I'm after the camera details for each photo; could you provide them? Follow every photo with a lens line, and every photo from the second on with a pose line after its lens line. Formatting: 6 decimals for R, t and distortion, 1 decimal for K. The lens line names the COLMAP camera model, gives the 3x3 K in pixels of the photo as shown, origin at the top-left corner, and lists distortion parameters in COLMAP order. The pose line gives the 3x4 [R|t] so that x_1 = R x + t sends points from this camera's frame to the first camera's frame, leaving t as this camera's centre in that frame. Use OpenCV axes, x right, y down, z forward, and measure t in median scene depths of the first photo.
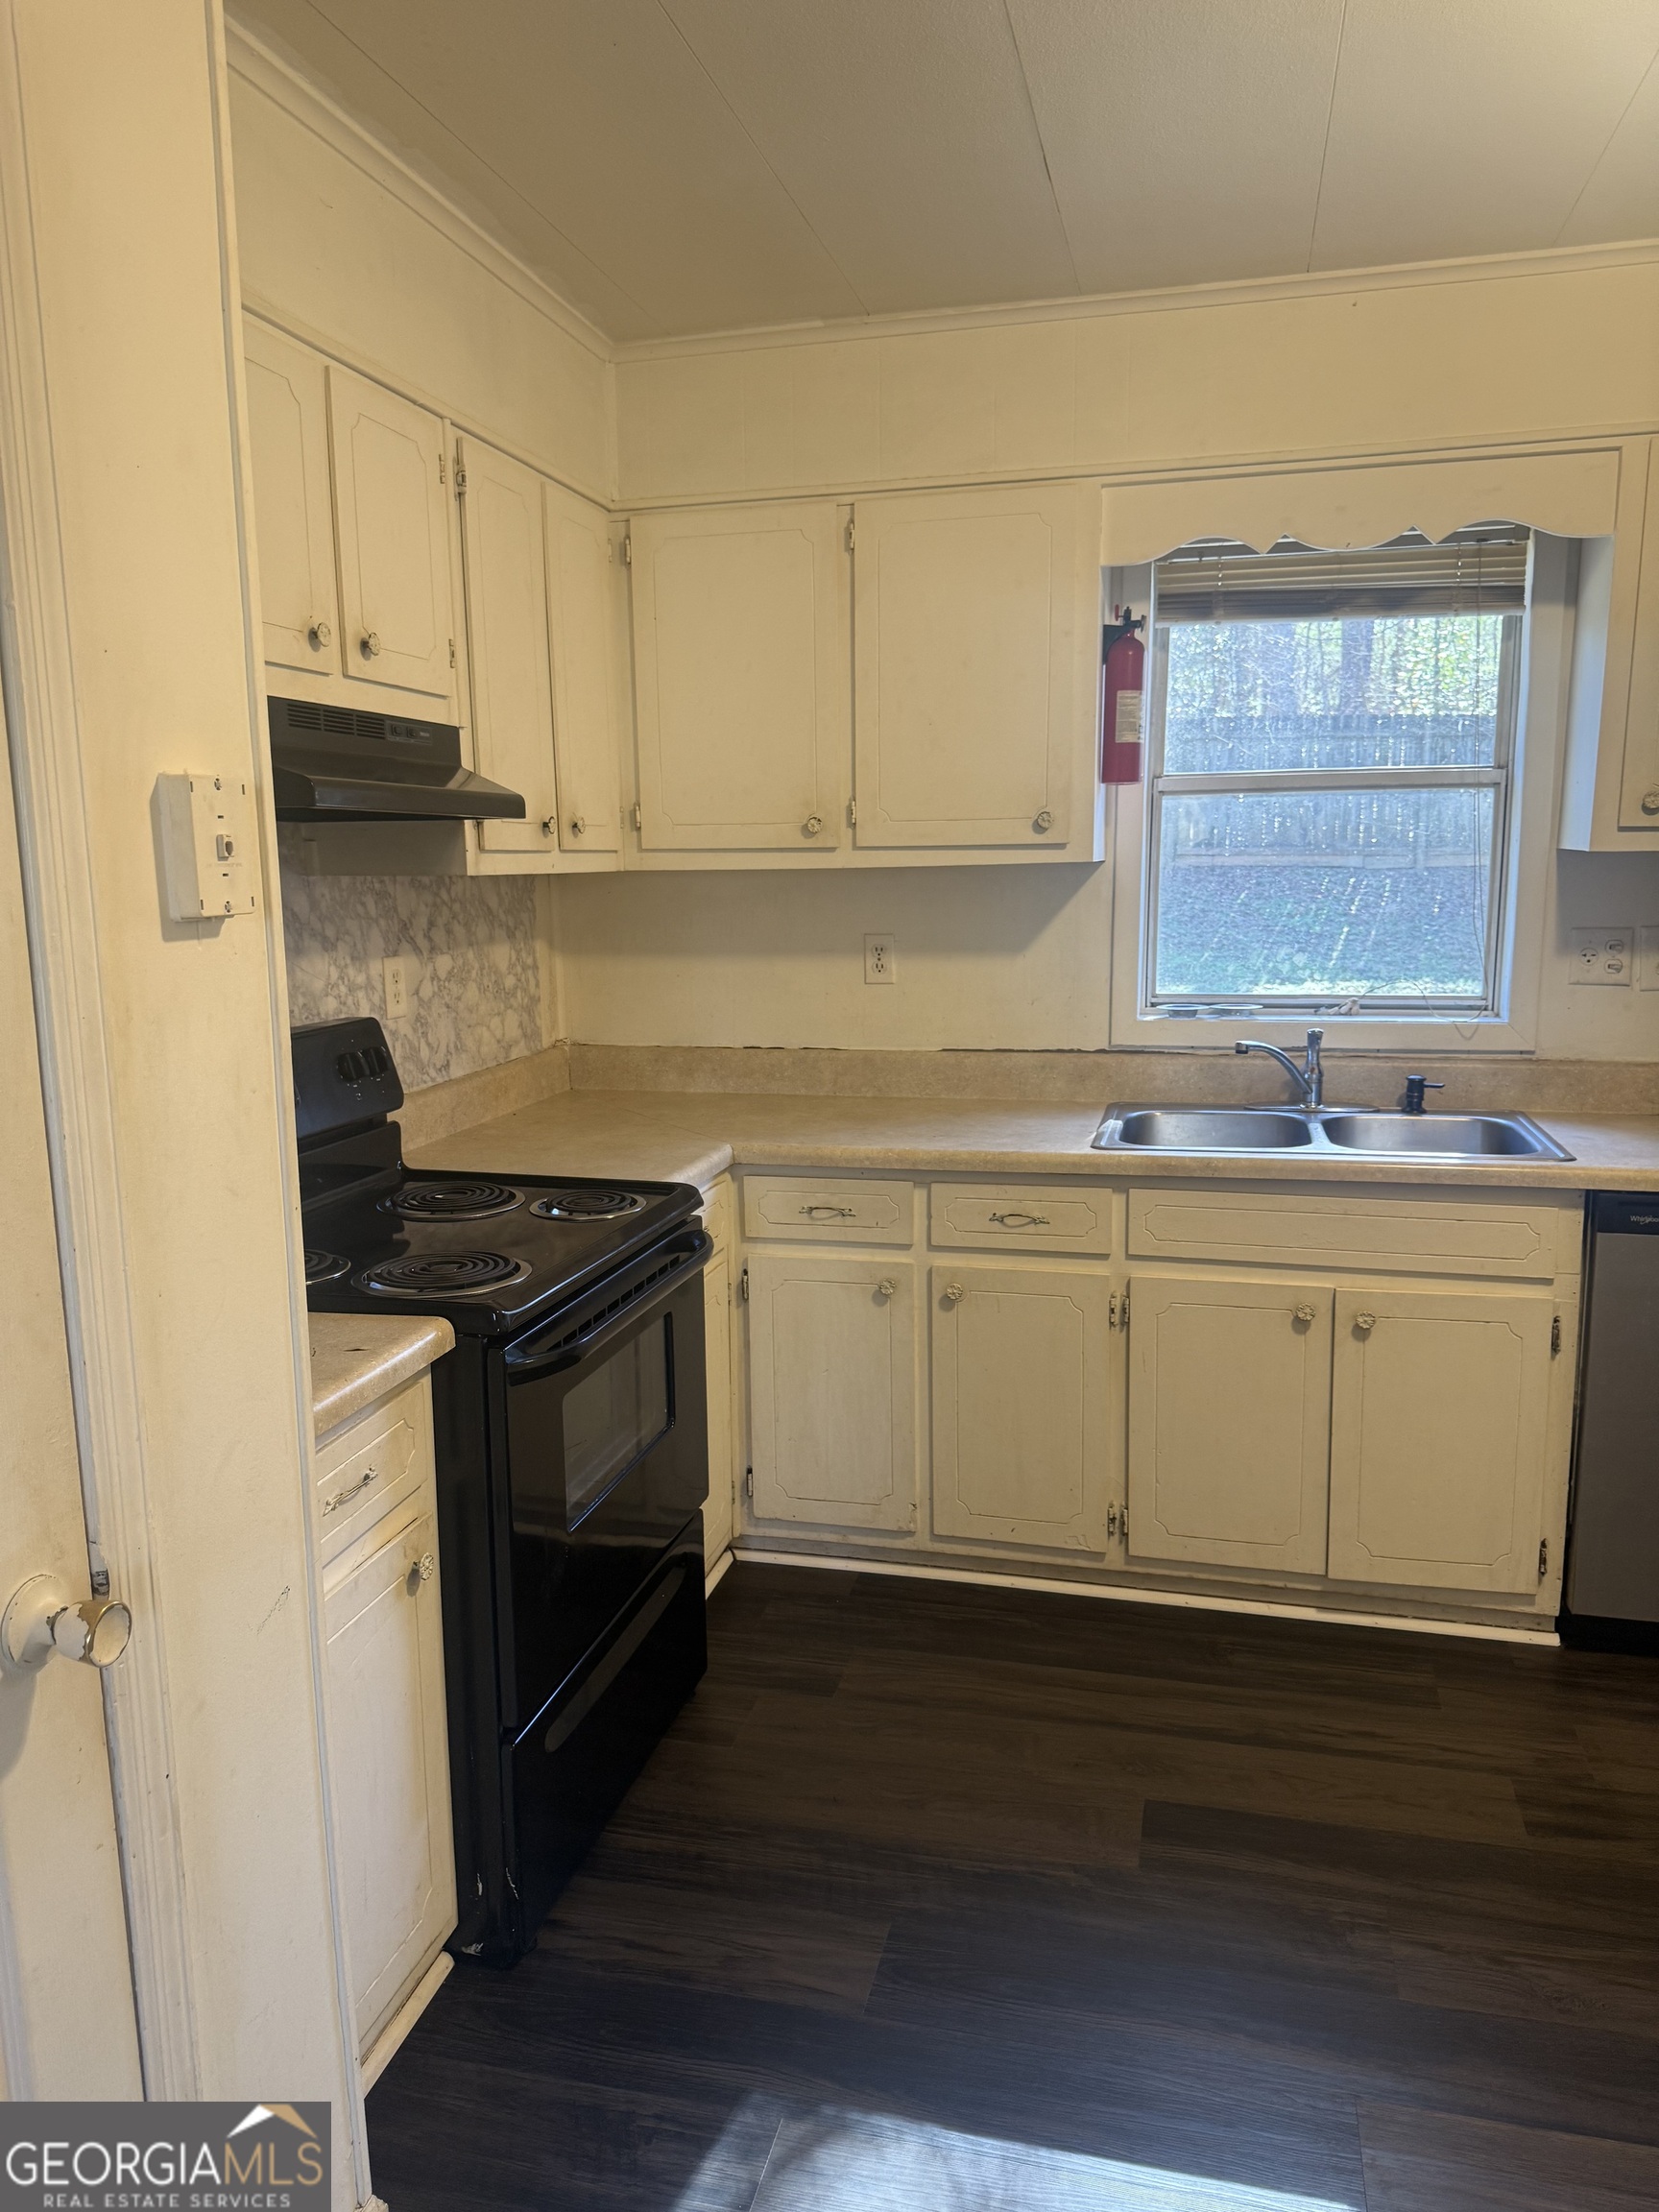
lens RADIAL K [[1590.4, 0, 811.9], [0, 1590.4, 1105.6], [0, 0, 1]] dist [0.055490, -0.068307]
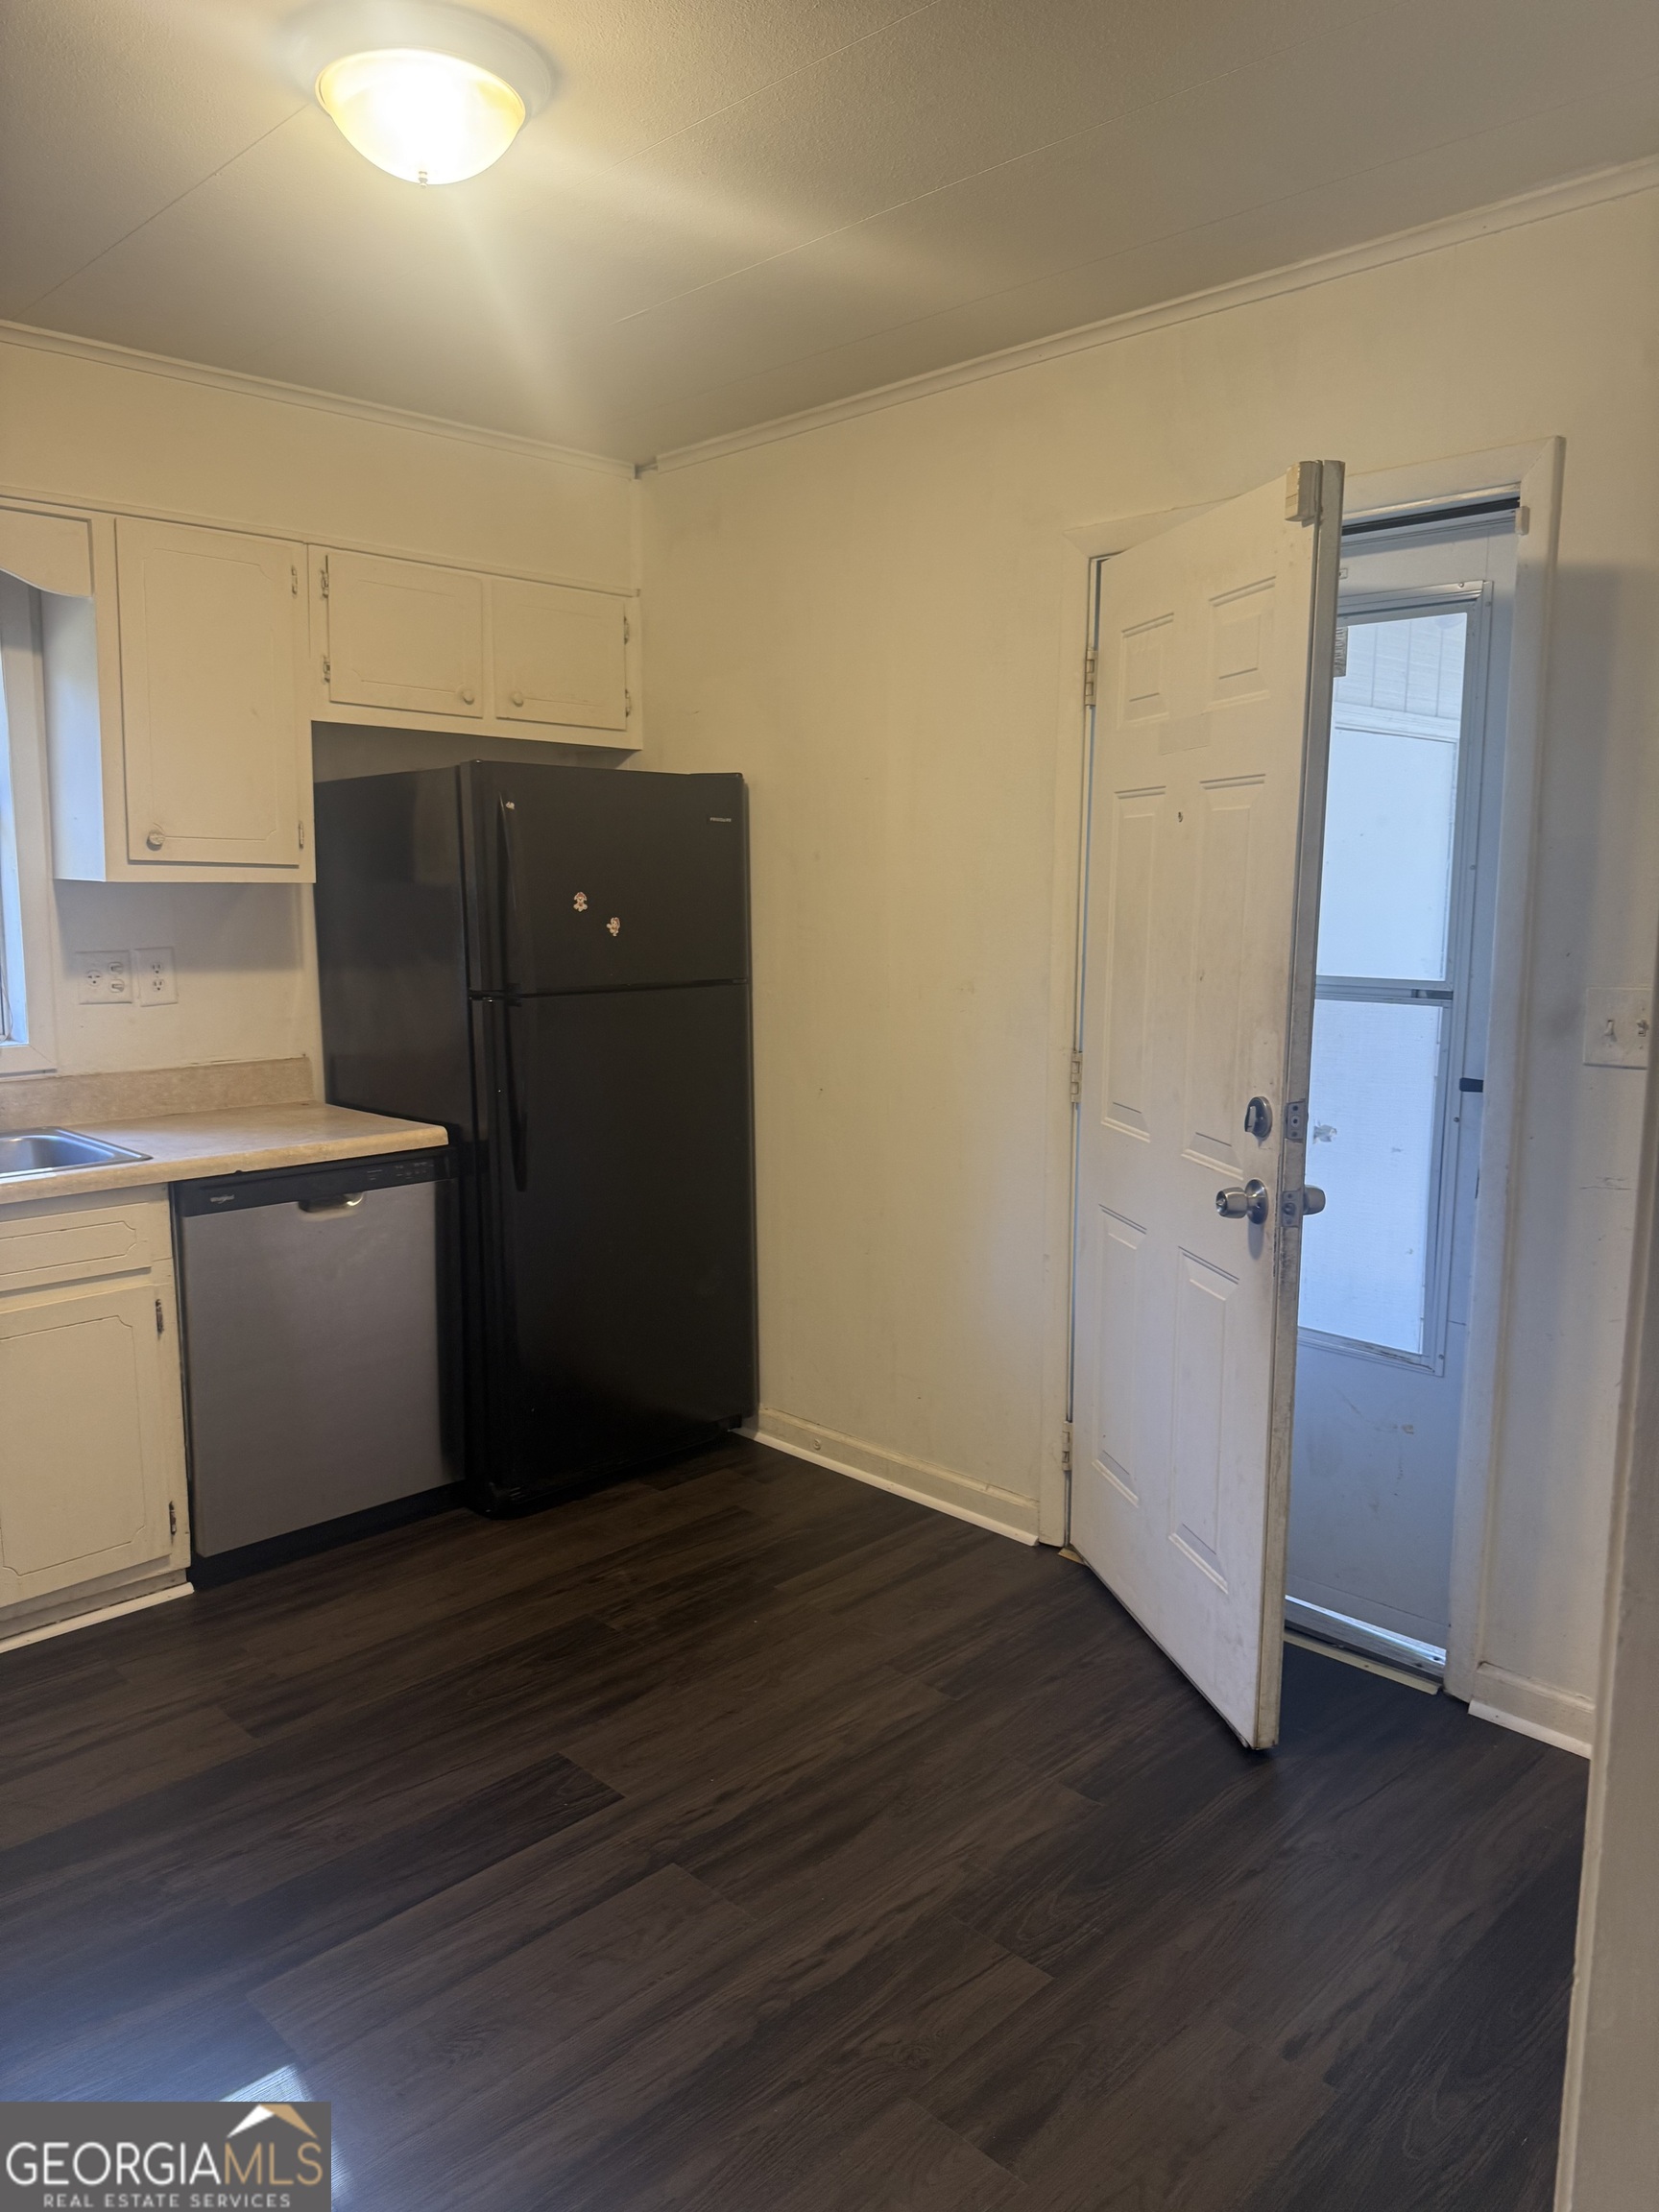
lens RADIAL K [[1590.4, 0, 835.3], [0, 1590.4, 1113.8], [0, 0, 1]] dist [0.055490, -0.068307]
pose [[0.512023, -0.114636, 0.851288, -0.209495], [0.126871, 0.990278, 0.057044, 0.000166], [-0.849551, 0.078796, 0.521589, 0.012798]]
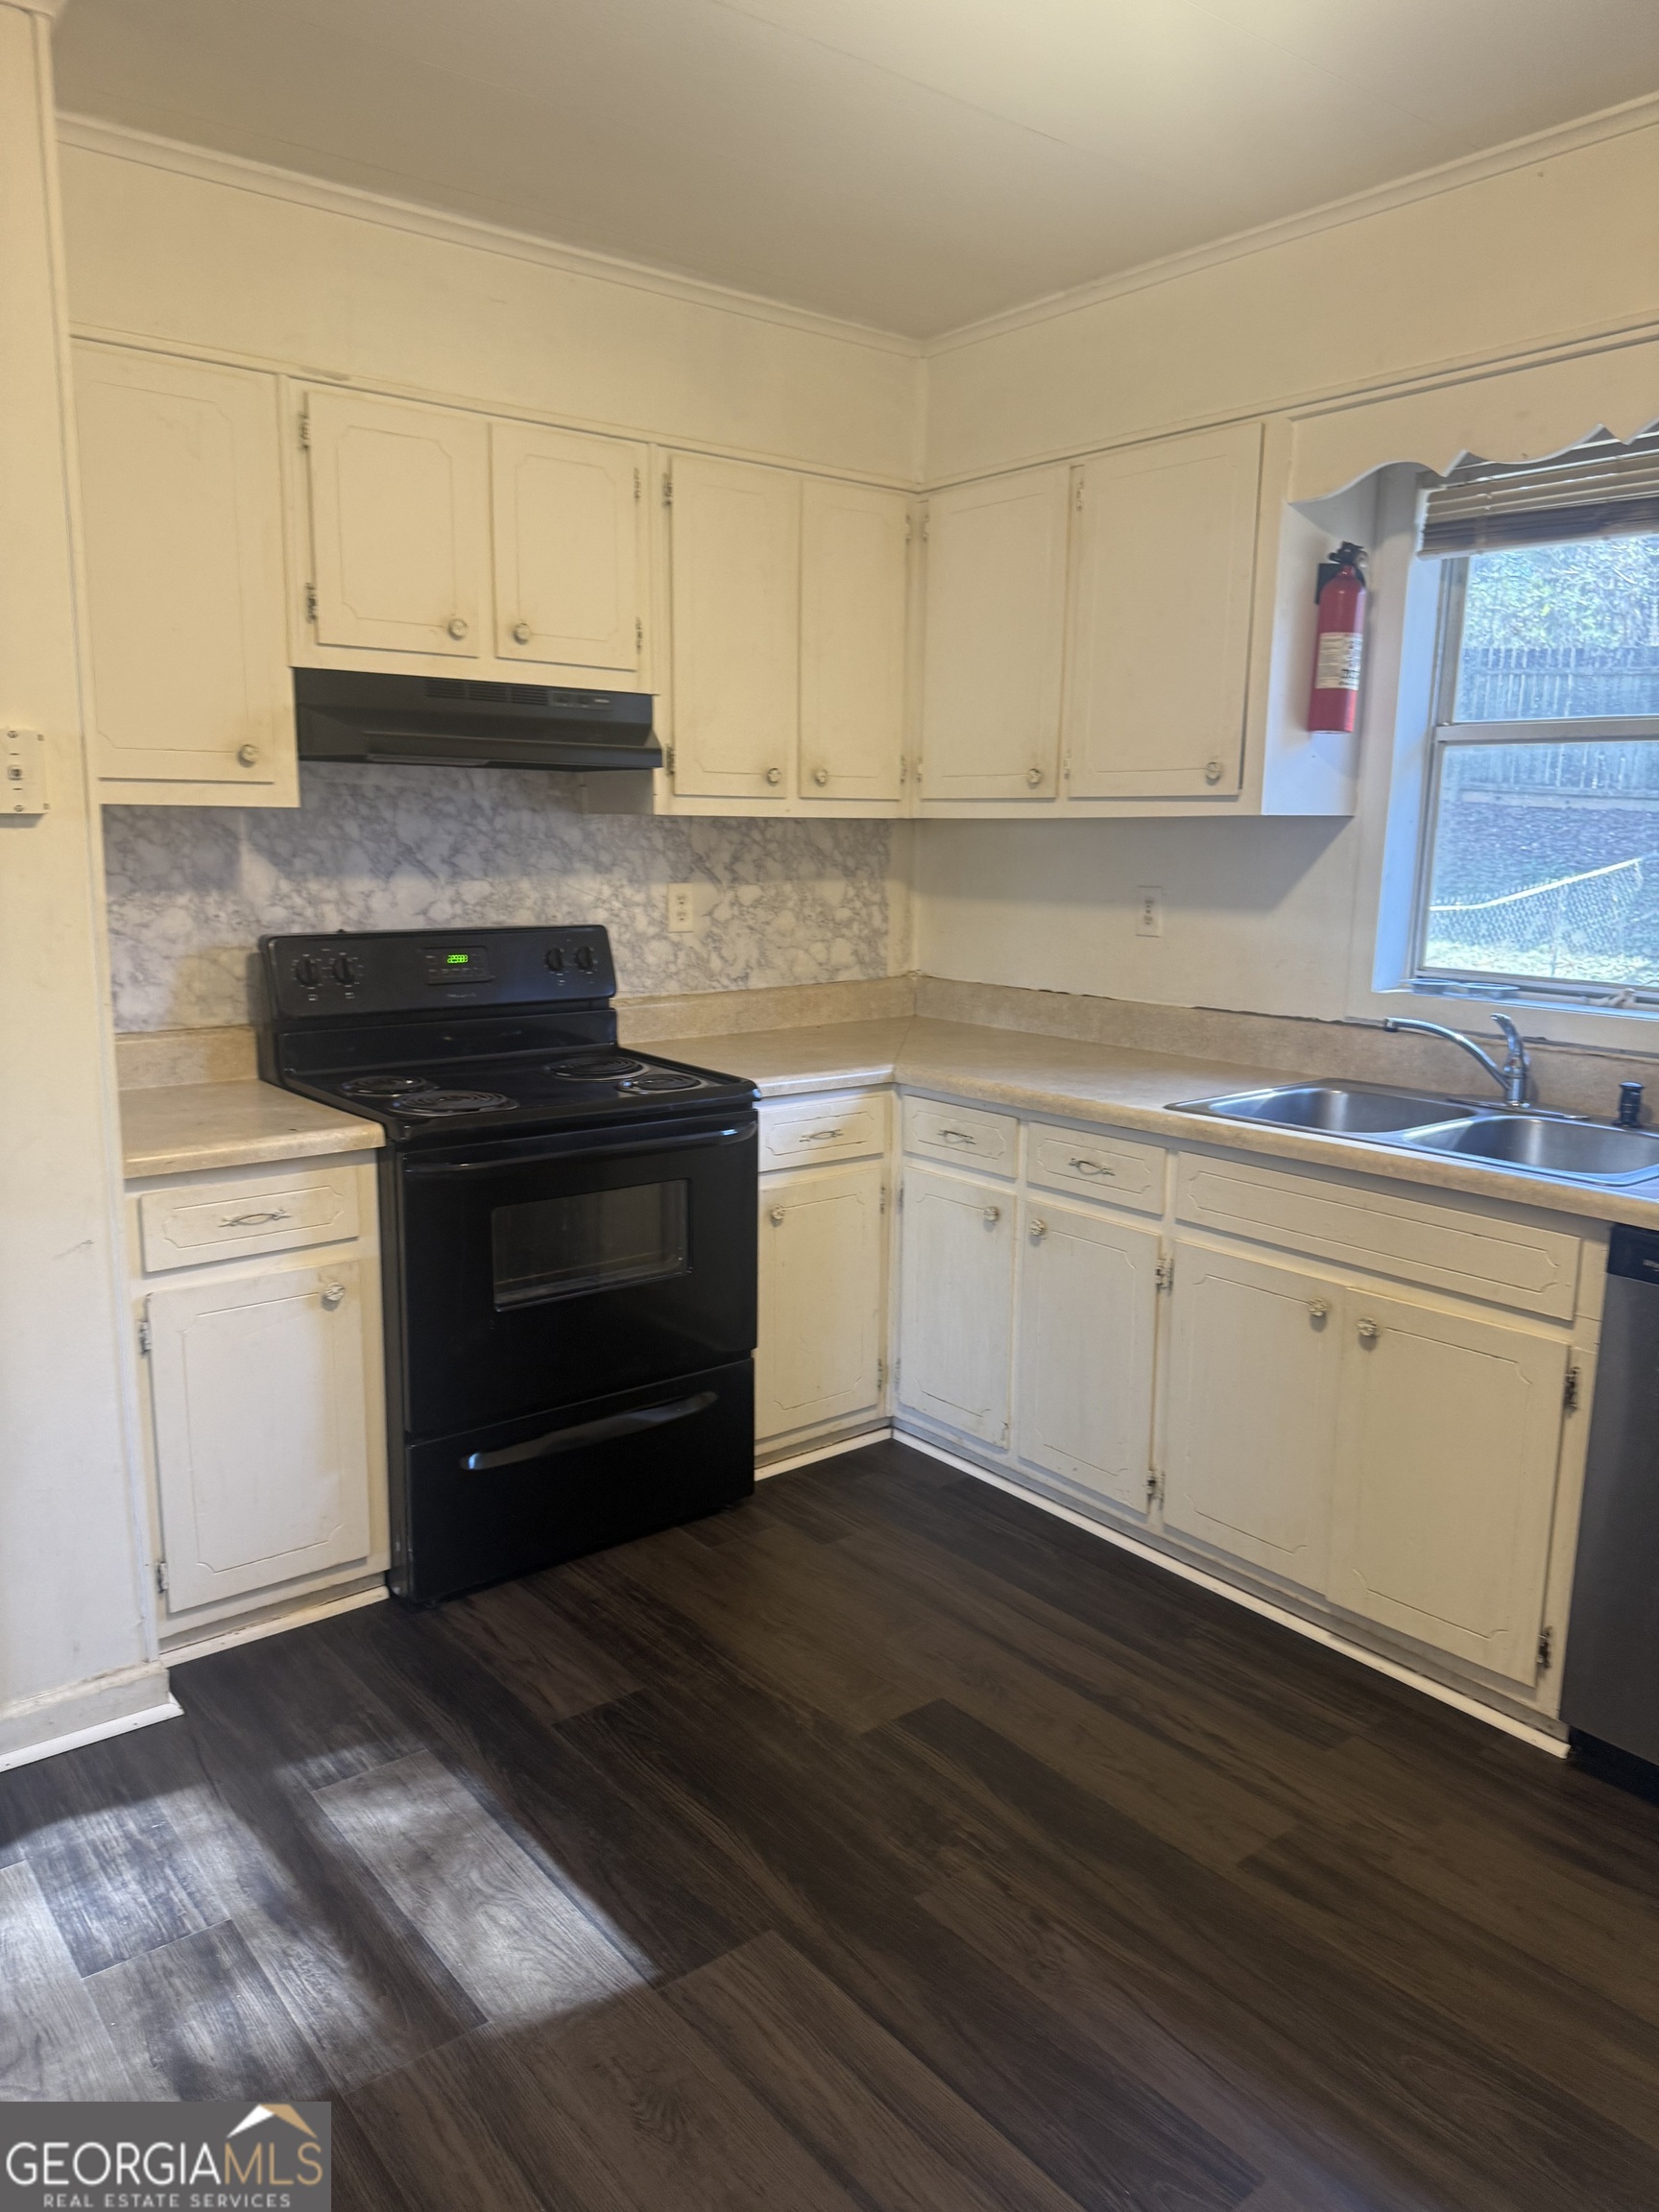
lens RADIAL K [[1590.4, 0, 813.3], [0, 1590.4, 1119.2], [0, 0, 1]] dist [0.055490, -0.068307]
pose [[0.786279, 0.134194, -0.603123, 0.595943], [-0.117245, 0.990799, 0.067602, -0.006661], [0.606646, 0.017559, 0.794778, 0.082398]]
